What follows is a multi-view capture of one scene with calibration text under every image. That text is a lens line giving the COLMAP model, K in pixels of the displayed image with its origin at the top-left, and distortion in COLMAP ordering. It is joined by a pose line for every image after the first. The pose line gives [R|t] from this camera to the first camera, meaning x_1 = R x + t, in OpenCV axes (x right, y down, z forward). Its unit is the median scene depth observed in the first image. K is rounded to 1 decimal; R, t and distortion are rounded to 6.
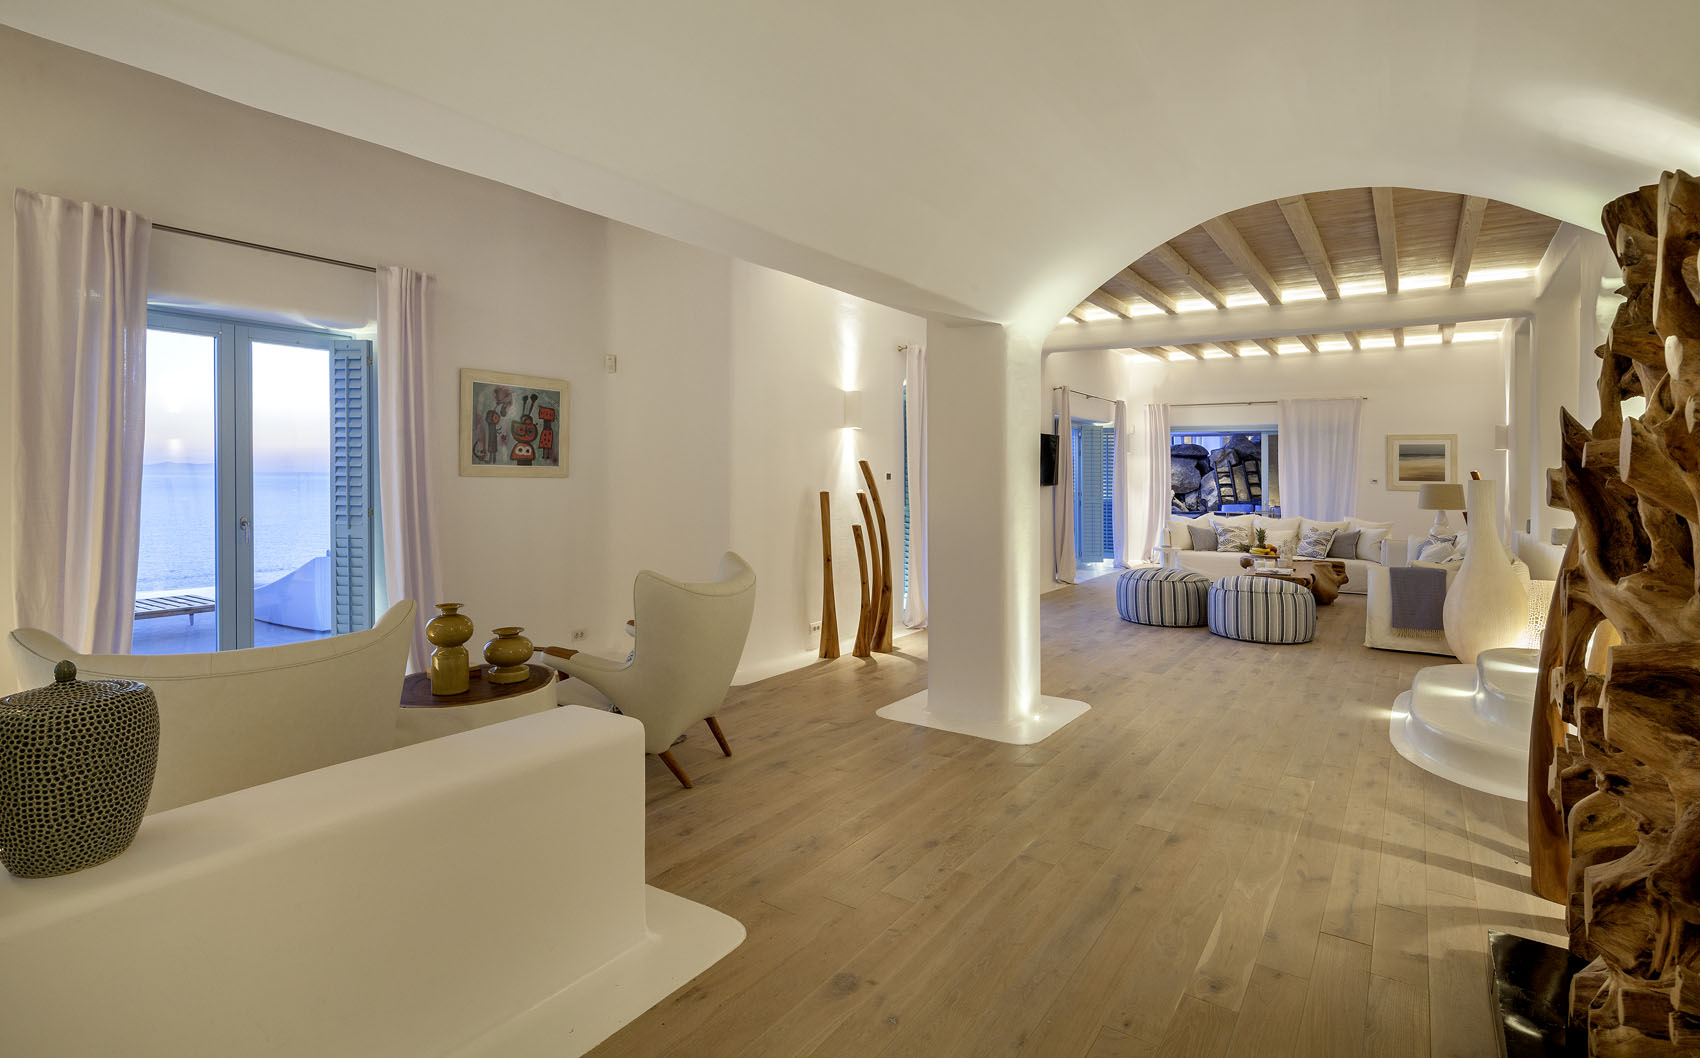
lens RADIAL K [[825.9, 0, 829.0], [0, 825.9, 473.3], [0, 0, 1]] dist [0.002735, -0.004746]
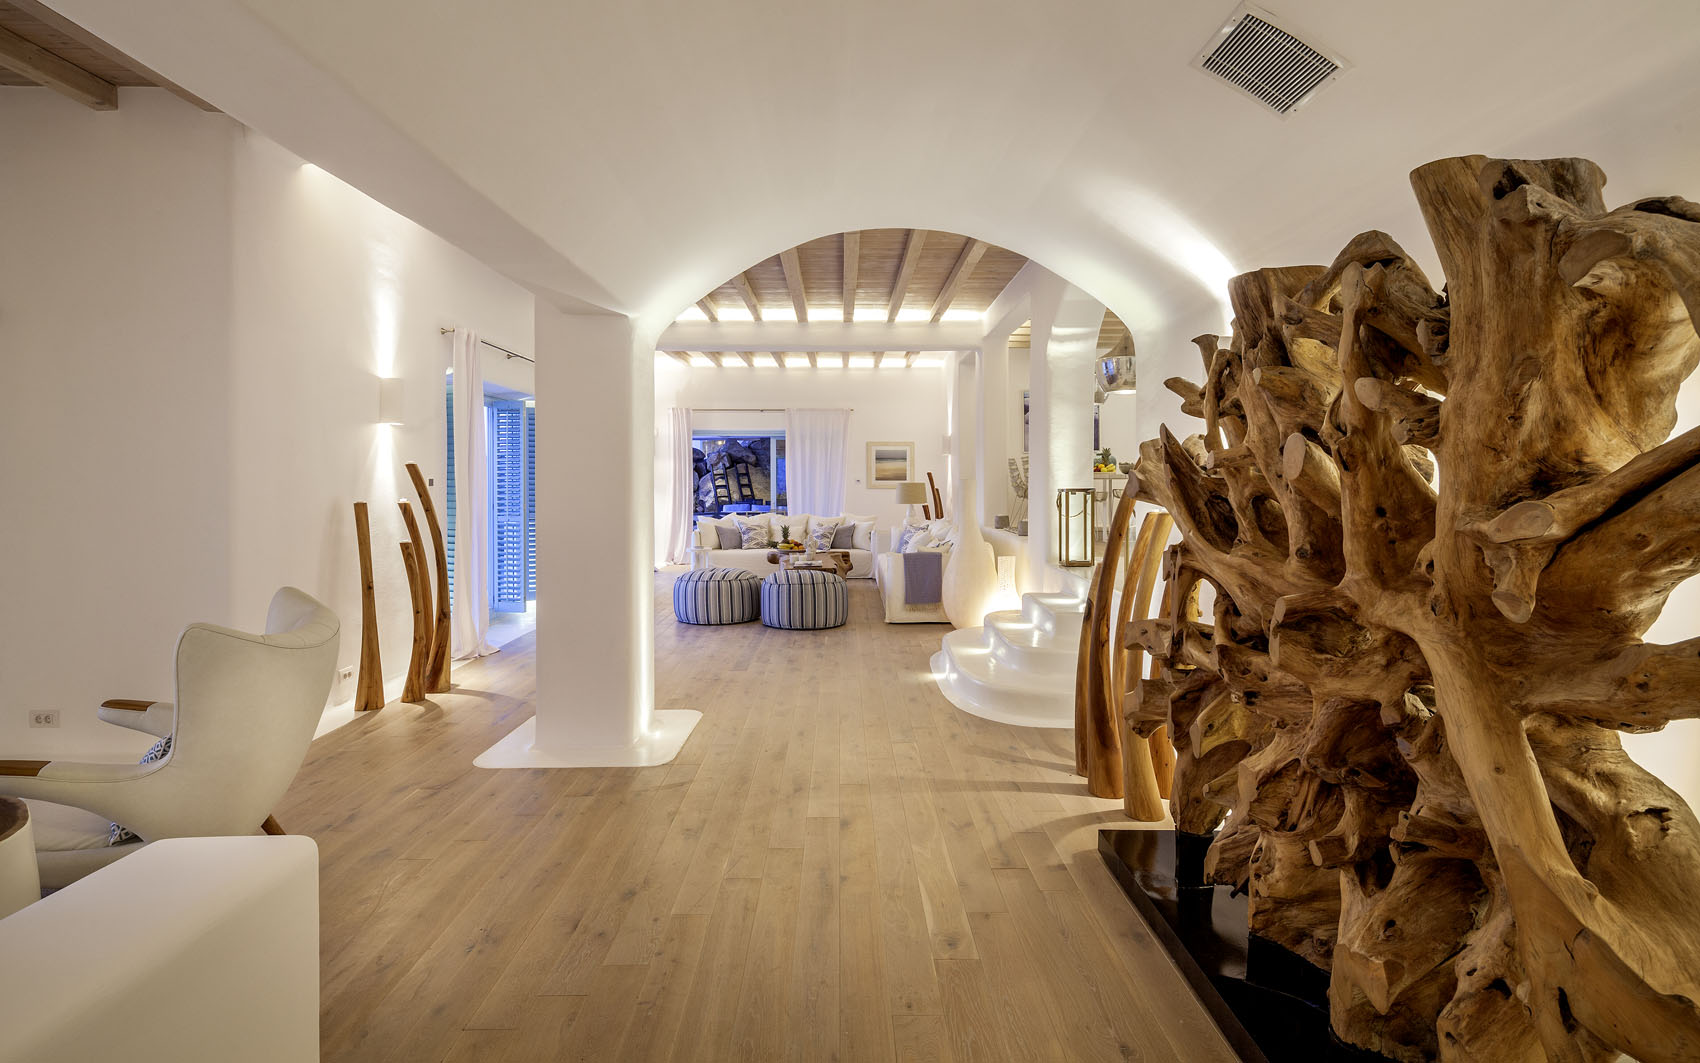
lens RADIAL K [[851.6, 0, 849.5], [0, 851.6, 480.6], [0, 0, 1]] dist [0.001524, -0.000747]
pose [[0.809294, -0.011184, 0.587297, -0.099868], [0.008299, 0.999937, 0.007607, -0.000881], [-0.587345, -0.001282, 0.809336, 0.055405]]
